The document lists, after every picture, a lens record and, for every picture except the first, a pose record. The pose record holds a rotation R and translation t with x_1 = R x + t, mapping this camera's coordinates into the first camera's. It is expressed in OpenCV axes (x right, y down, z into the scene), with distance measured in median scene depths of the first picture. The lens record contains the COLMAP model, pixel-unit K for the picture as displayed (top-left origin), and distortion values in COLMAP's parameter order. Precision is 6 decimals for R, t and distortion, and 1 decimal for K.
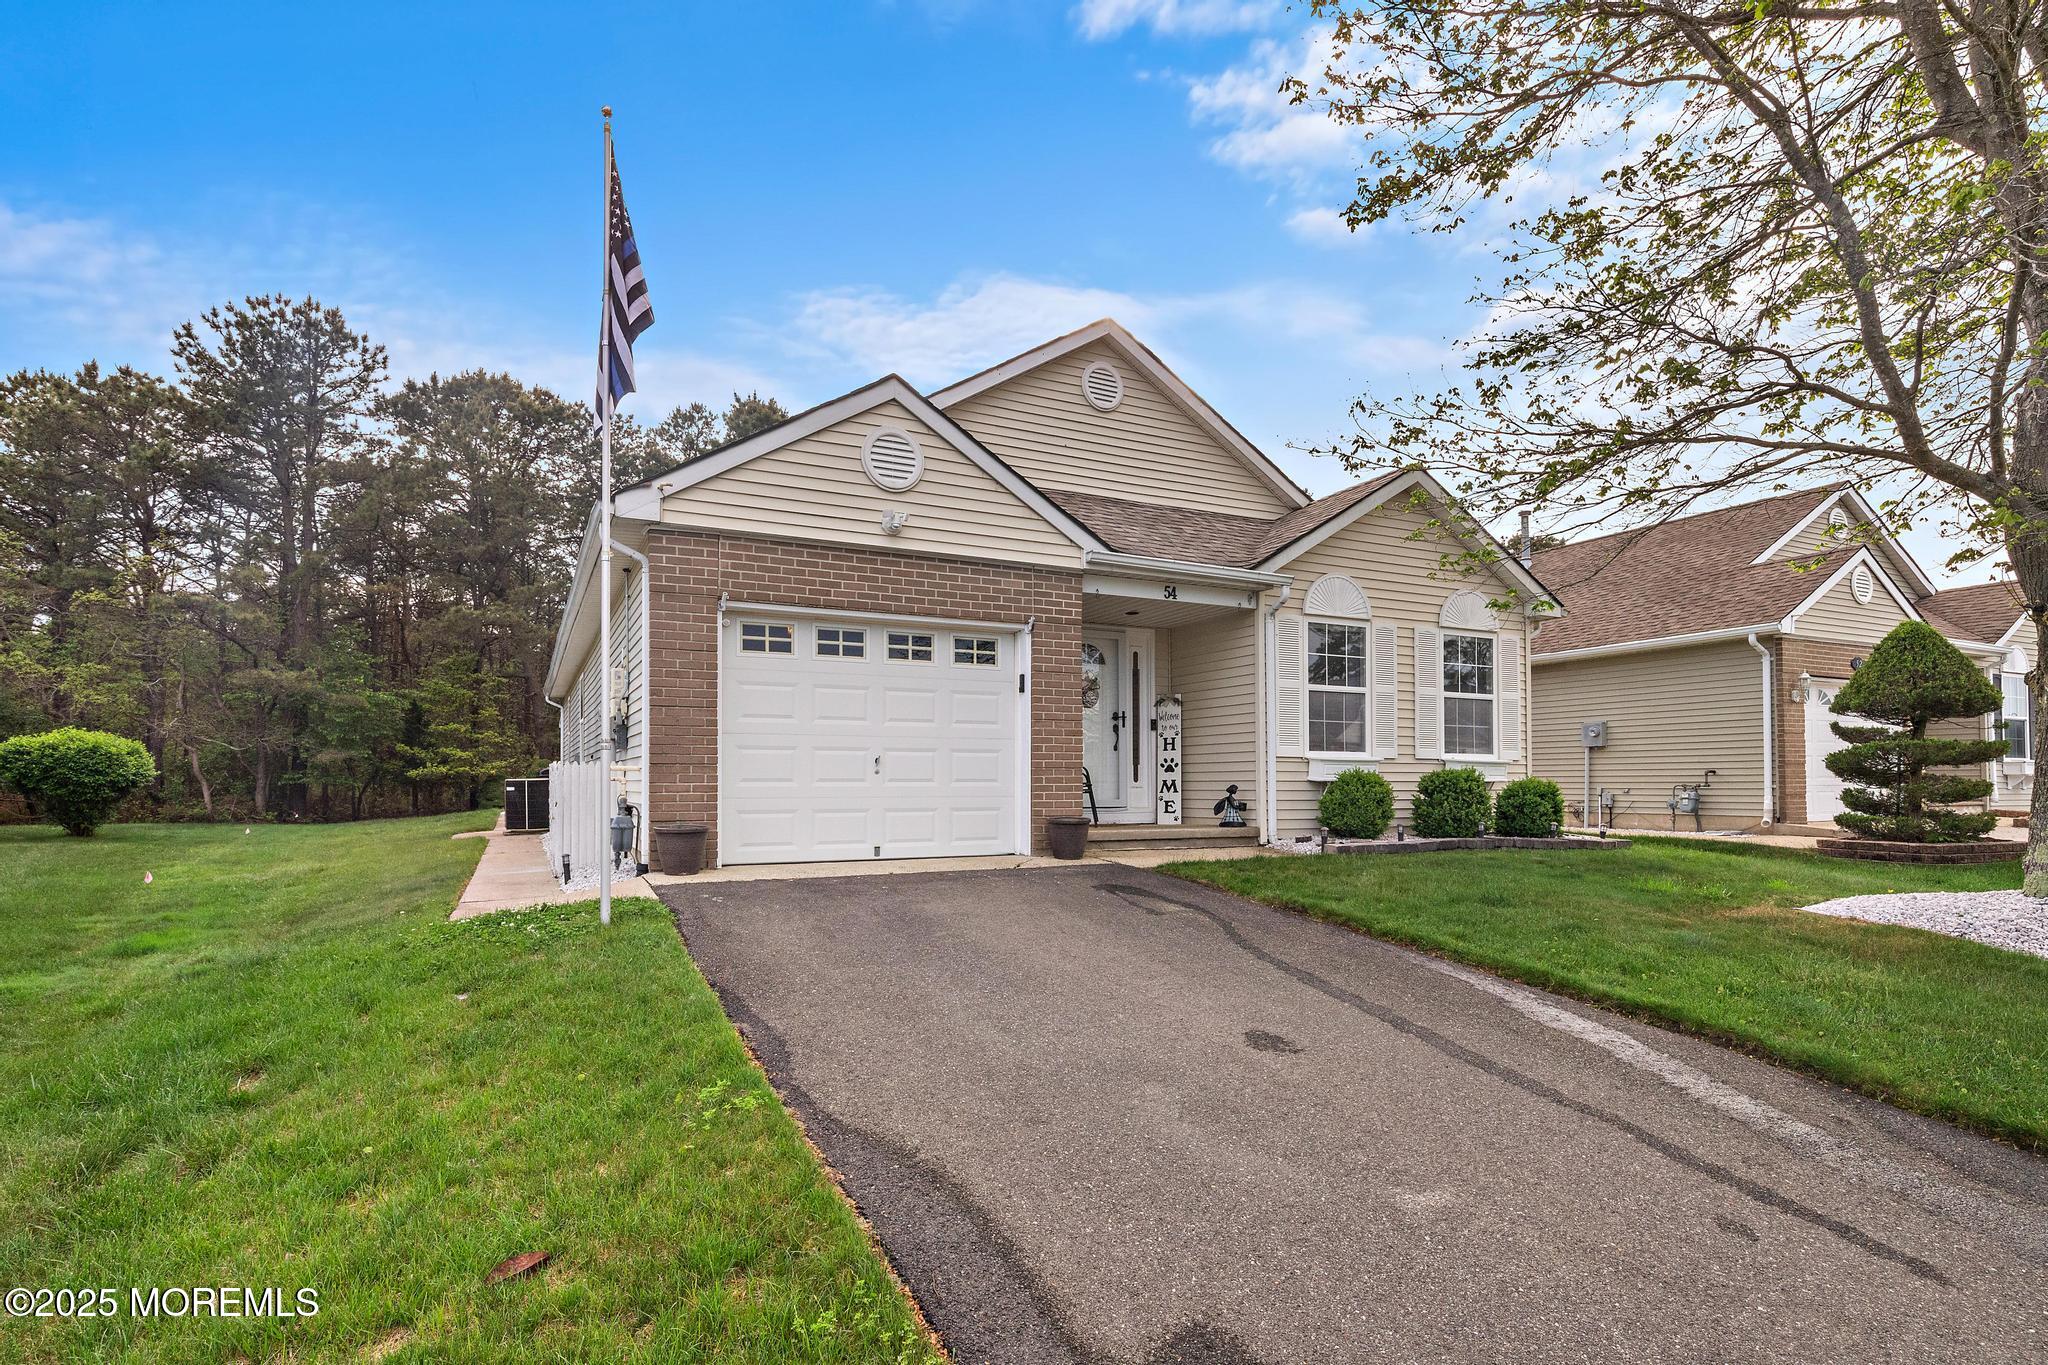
lens RADIAL K [[1006.4, 0, 1069.6], [0, 1006.4, 724.8], [0, 0, 1]] dist [0.008206, -0.001488]
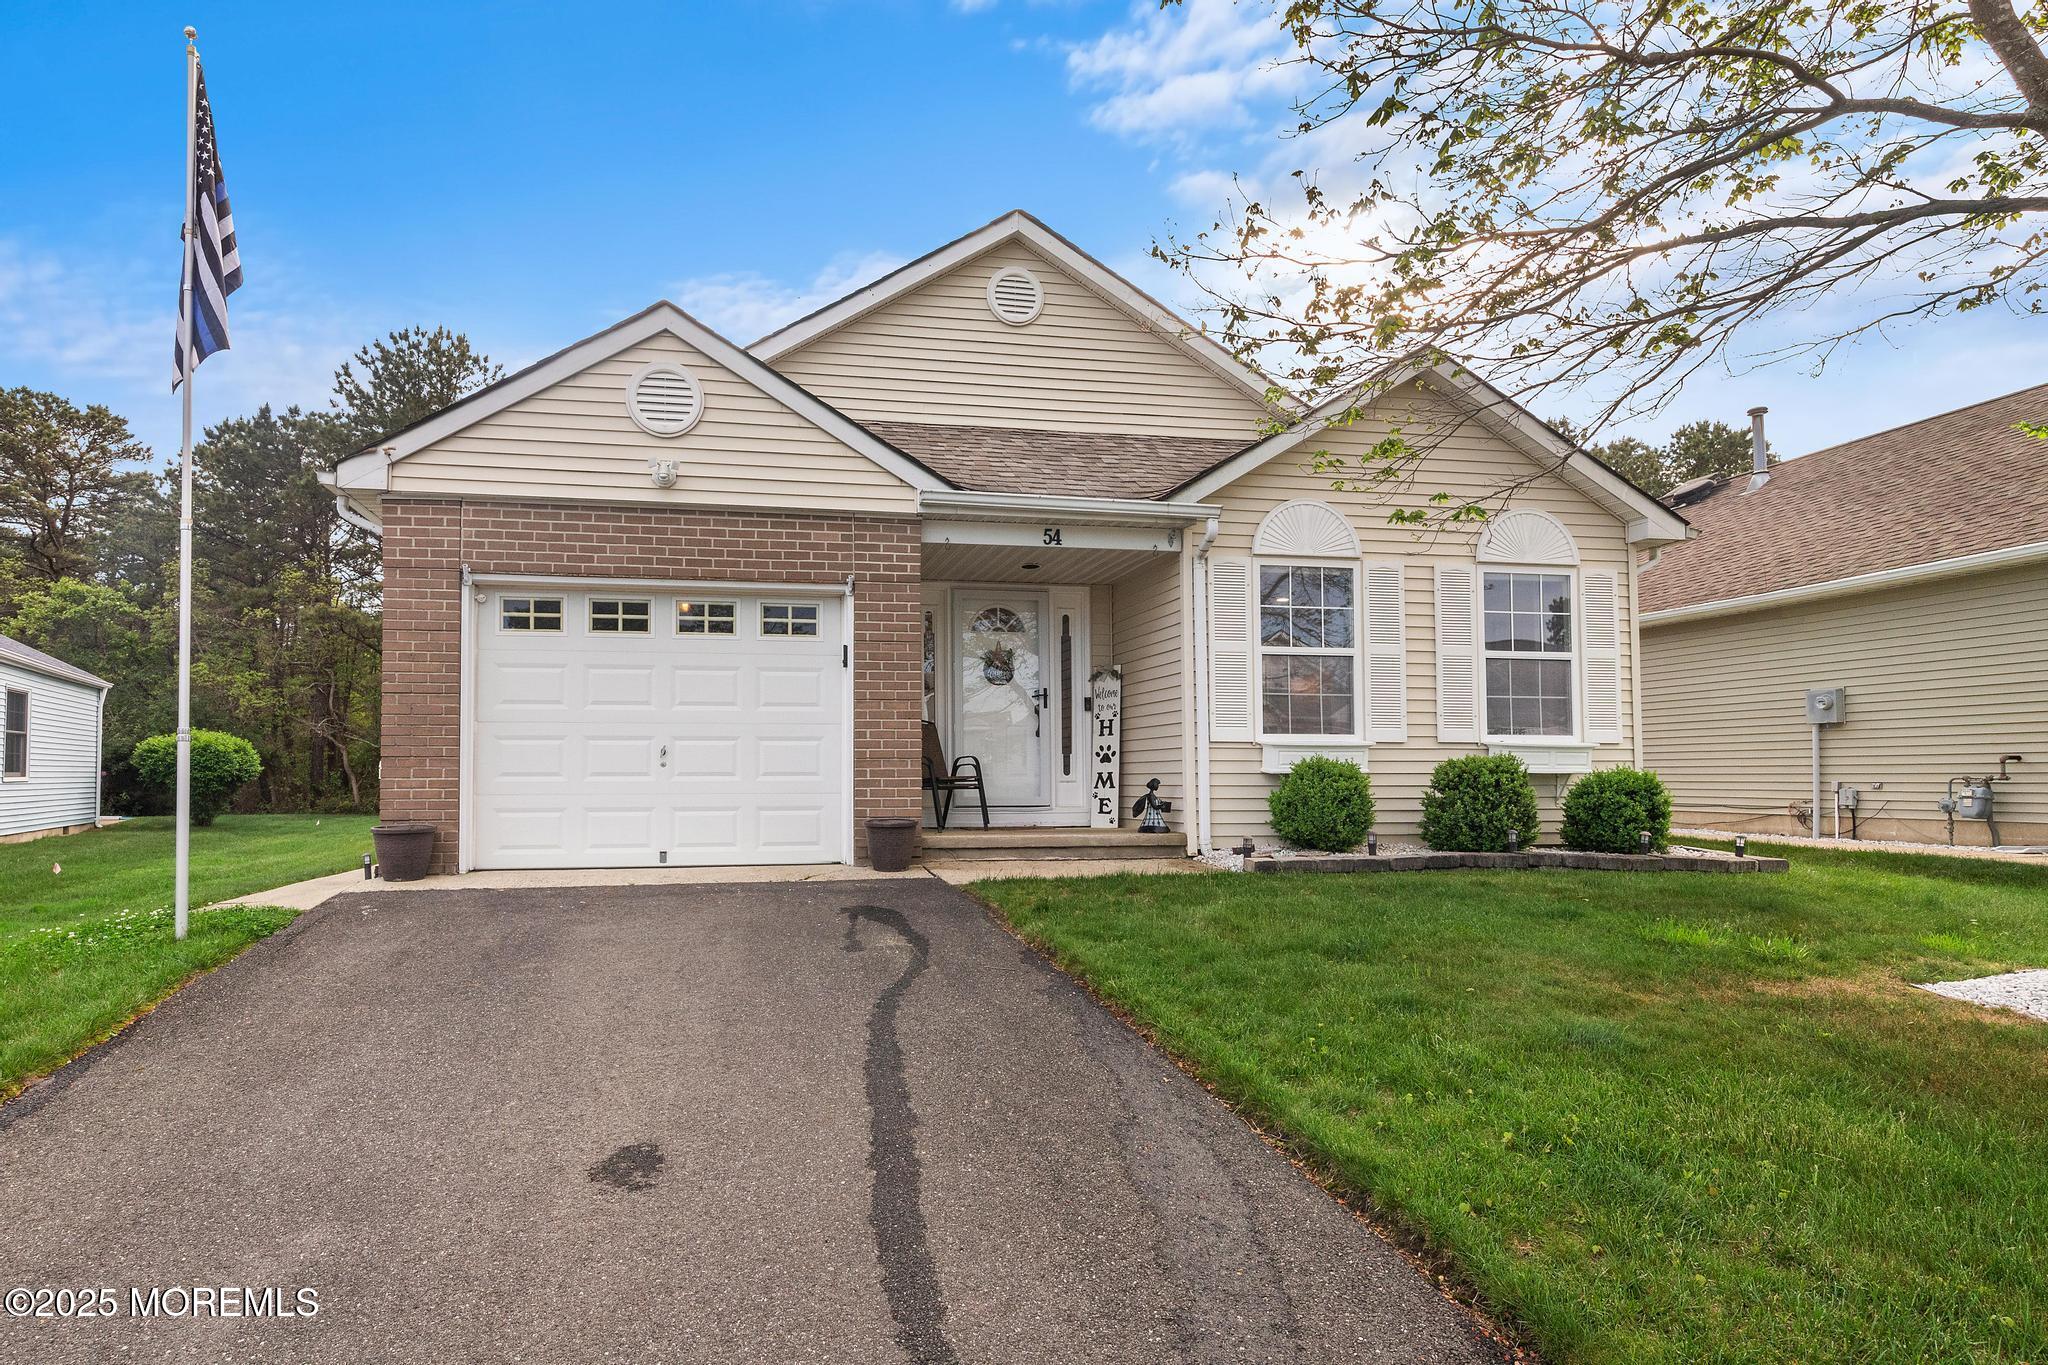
lens RADIAL K [[1071.8, 0, 985.2], [0, 1071.8, 696.7], [0, 0, 1]] dist [0.007545, -0.001420]
pose [[0.956986, -0.023474, -0.289182, 0.292150], [0.018863, 0.999647, -0.018721, 0.009919], [0.289520, 0.012461, 0.957091, 0.175950]]
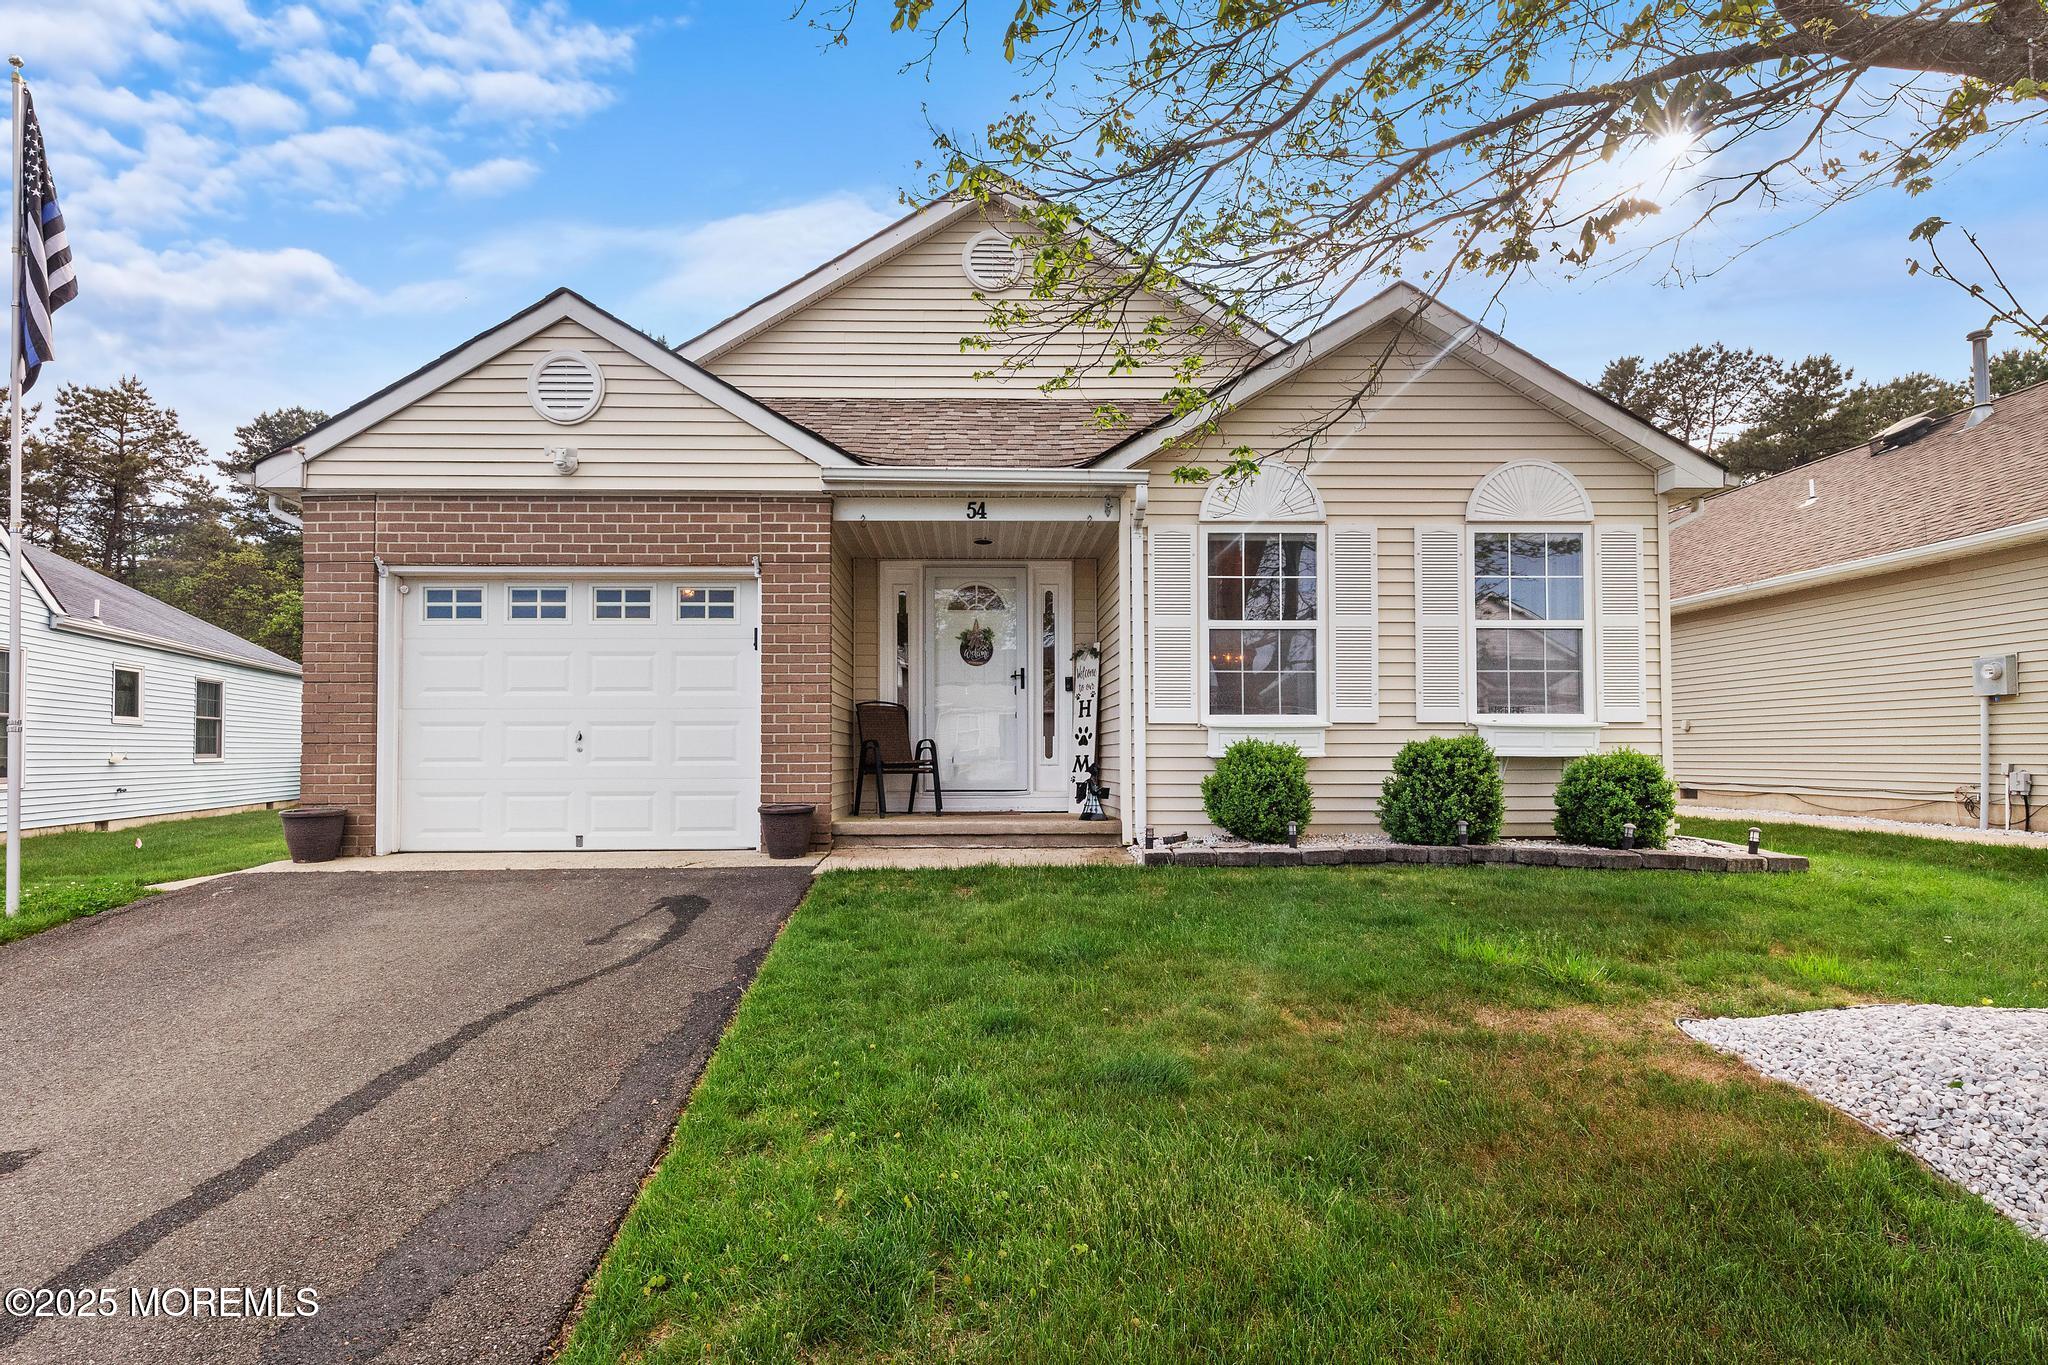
lens RADIAL K [[1071.8, 0, 1061.5], [0, 1071.8, 688.4], [0, 0, 1]] dist [0.007545, -0.001420]
pose [[0.902265, -0.029458, -0.430174, 0.504866], [0.028299, 0.999558, -0.009092, 0.012377], [0.430252, -0.003970, 0.902700, 0.298163]]
